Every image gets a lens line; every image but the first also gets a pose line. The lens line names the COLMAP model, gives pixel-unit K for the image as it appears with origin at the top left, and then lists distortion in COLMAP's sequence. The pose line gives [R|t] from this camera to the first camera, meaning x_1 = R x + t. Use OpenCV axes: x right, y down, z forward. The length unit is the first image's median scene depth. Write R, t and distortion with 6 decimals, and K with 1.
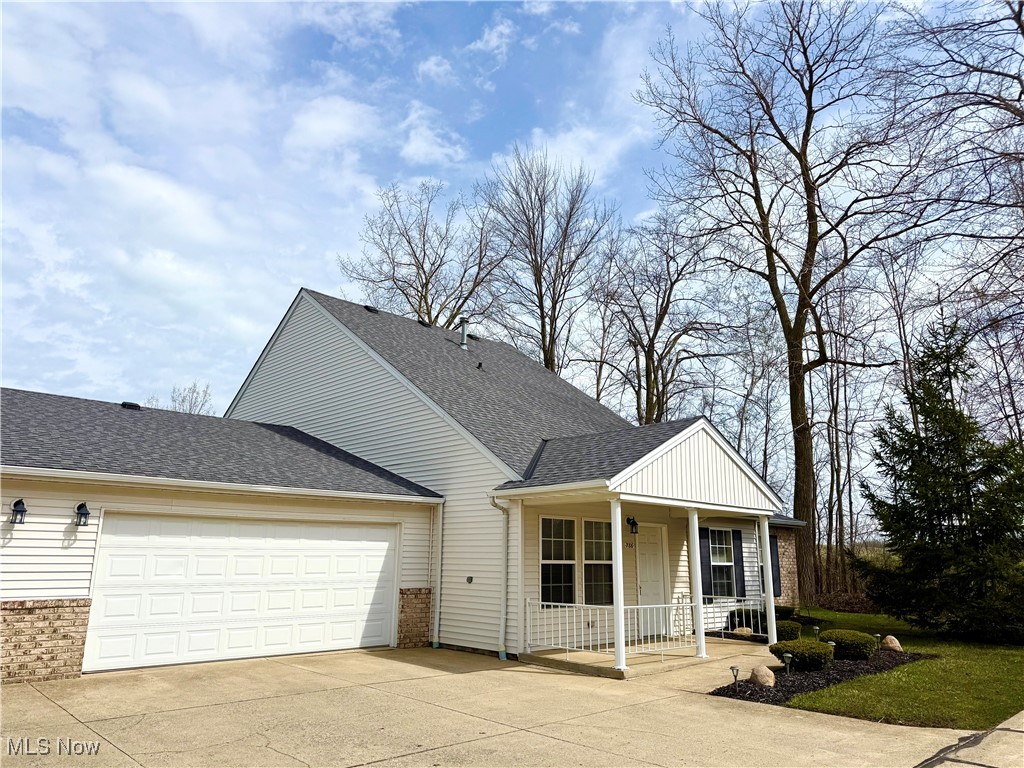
lens RADIAL K [[697.2, 0, 512.0], [0, 697.2, 384.0], [0, 0, 1]] dist [0.113027, -0.121983]
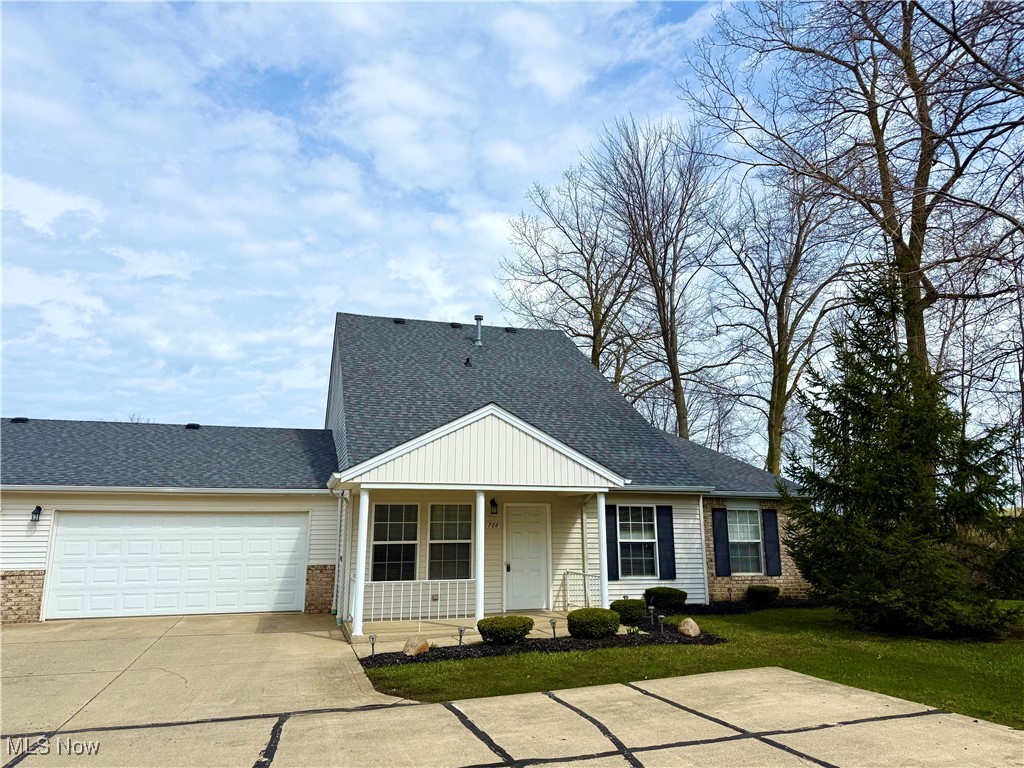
lens RADIAL K [[697.2, 0, 512.0], [0, 697.2, 384.0], [0, 0, 1]] dist [0.113027, -0.121983]
pose [[0.899283, -0.101133, -0.425515, 0.704614], [0.114861, 0.993359, 0.006653, 0.014240], [0.422017, -0.054858, 0.904927, 0.068389]]
